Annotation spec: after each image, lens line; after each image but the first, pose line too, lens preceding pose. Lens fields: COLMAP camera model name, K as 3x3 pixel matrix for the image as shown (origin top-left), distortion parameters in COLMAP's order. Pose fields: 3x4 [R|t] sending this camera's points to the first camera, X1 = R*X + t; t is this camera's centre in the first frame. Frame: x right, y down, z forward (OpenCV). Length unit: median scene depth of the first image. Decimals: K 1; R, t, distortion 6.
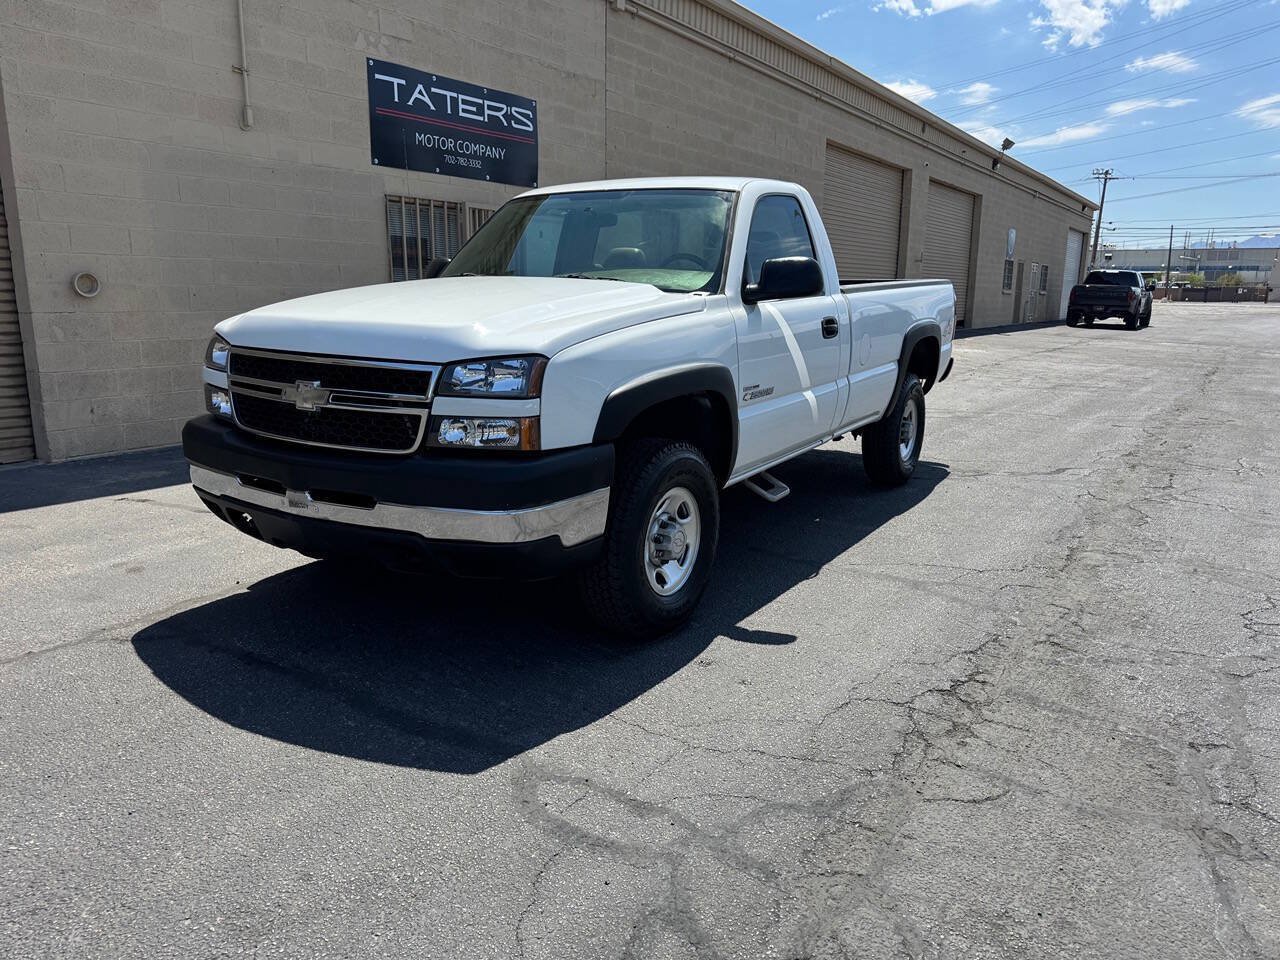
lens RADIAL K [[910.4, 0, 639.5], [0, 910.4, 481.7], [0, 0, 1]] dist [0.039167, -0.044162]
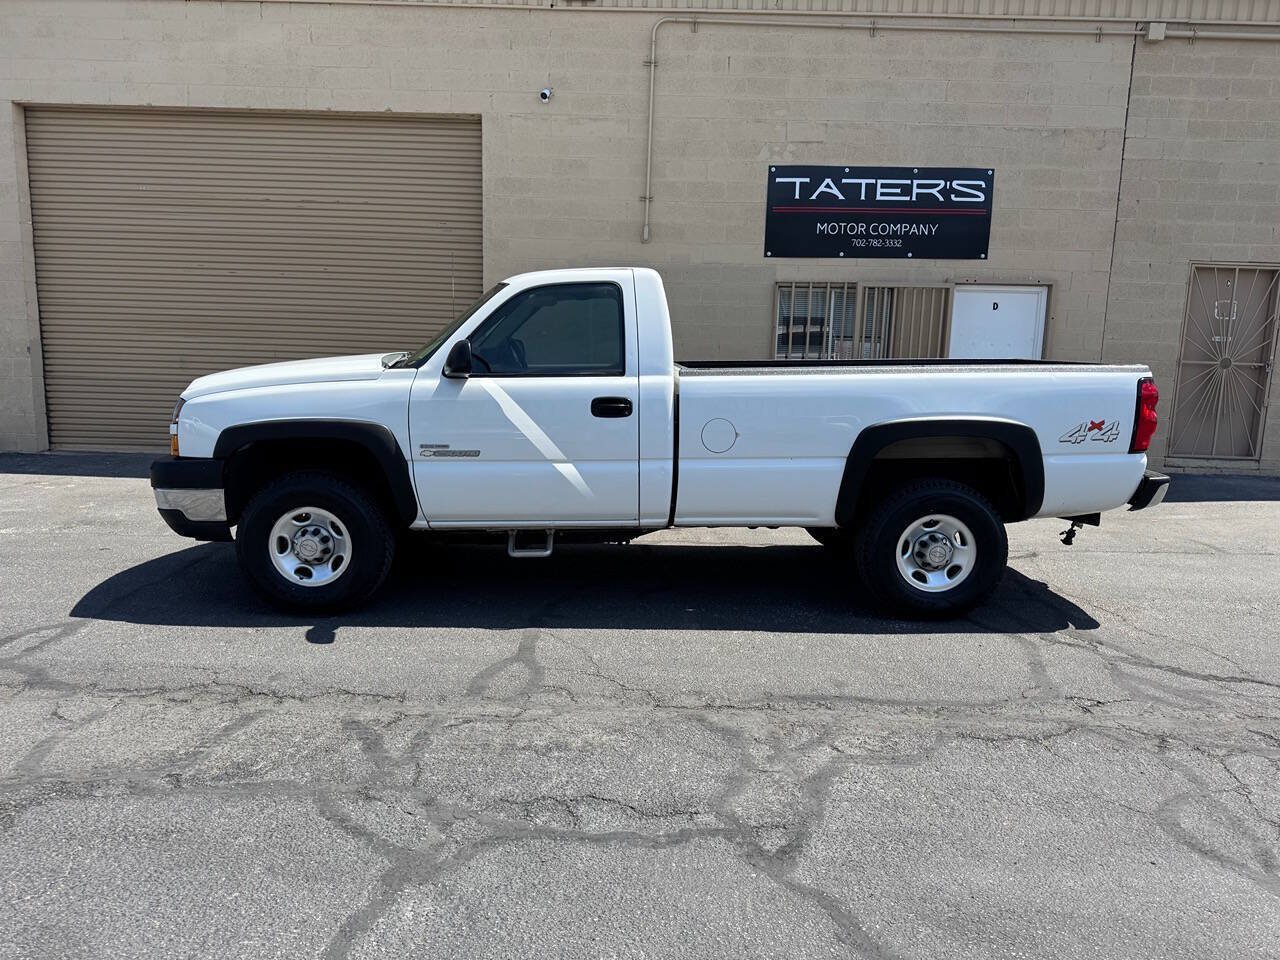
lens RADIAL K [[910.4, 0, 636.3], [0, 910.4, 484.2], [0, 0, 1]] dist [0.039167, -0.044162]
pose [[0.550332, 0.132568, -0.824355, 0.707615], [-0.192131, 0.980926, 0.029482, -0.079512], [0.812540, 0.142159, 0.565305, 0.306183]]
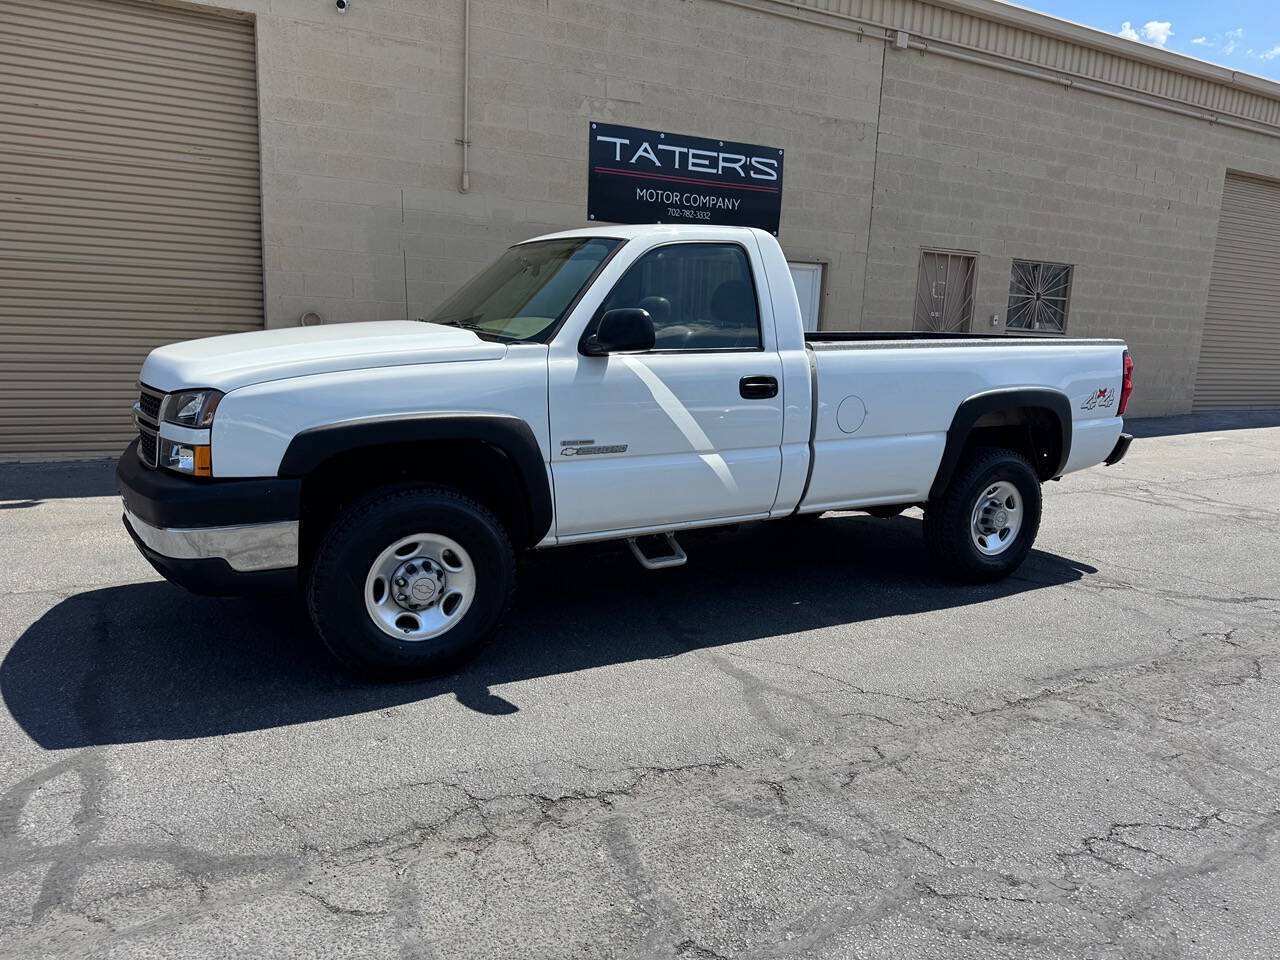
lens RADIAL K [[910.4, 0, 643.7], [0, 910.4, 485.7], [0, 0, 1]] dist [0.039167, -0.044162]
pose [[0.881178, 0.105874, -0.460778, 0.350391], [-0.126525, 0.991864, -0.014061, -0.030651], [0.455540, 0.070691, 0.887404, 0.108892]]
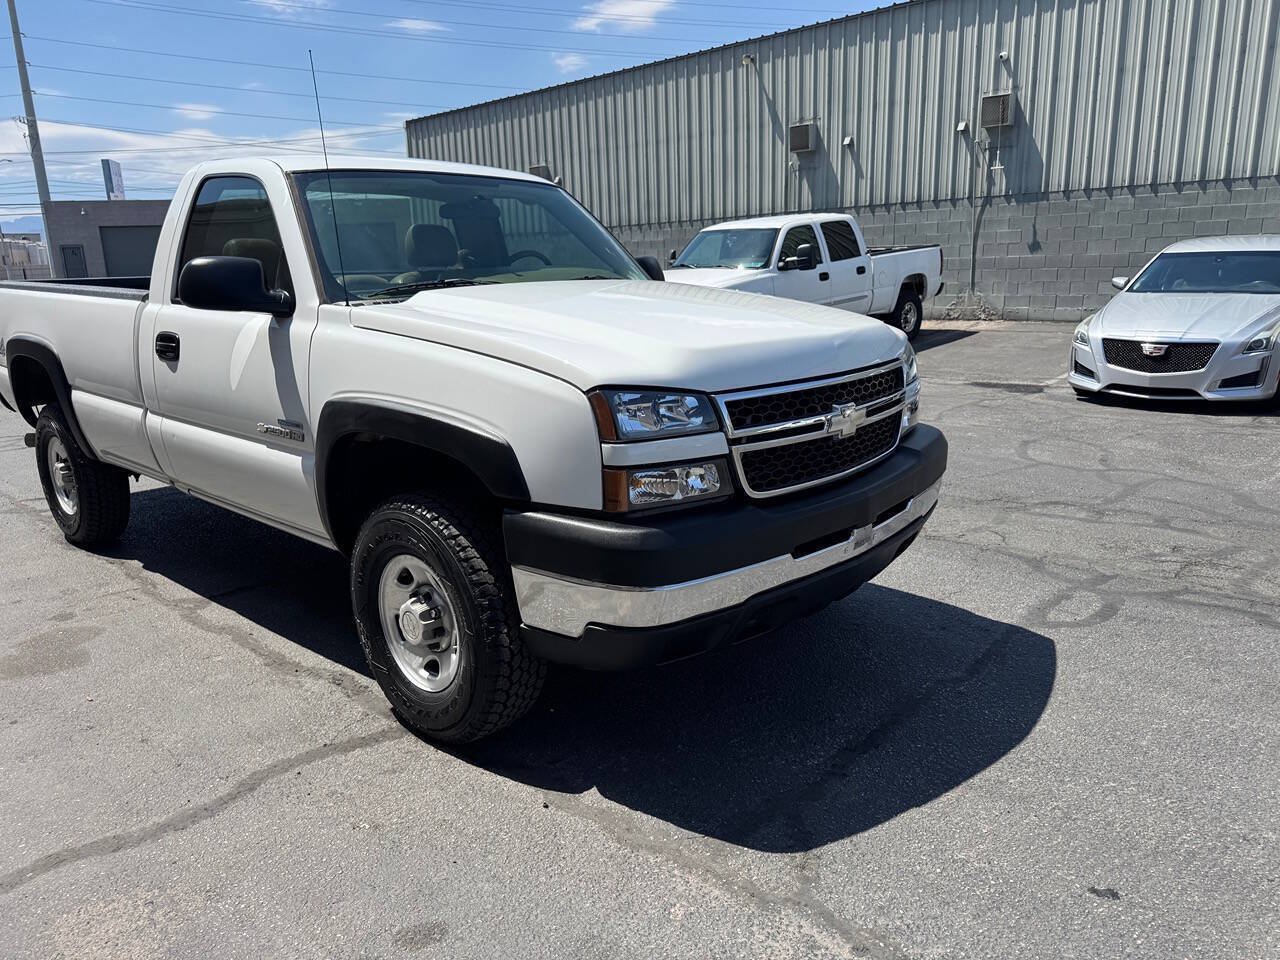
lens RADIAL K [[910.4, 0, 643.2], [0, 910.4, 485.3], [0, 0, 1]] dist [0.039167, -0.044162]
pose [[0.171527, -0.249547, 0.953050, -0.554009], [0.234655, 0.949895, 0.206488, -0.116157], [-0.956826, 0.188220, 0.221491, 0.448570]]
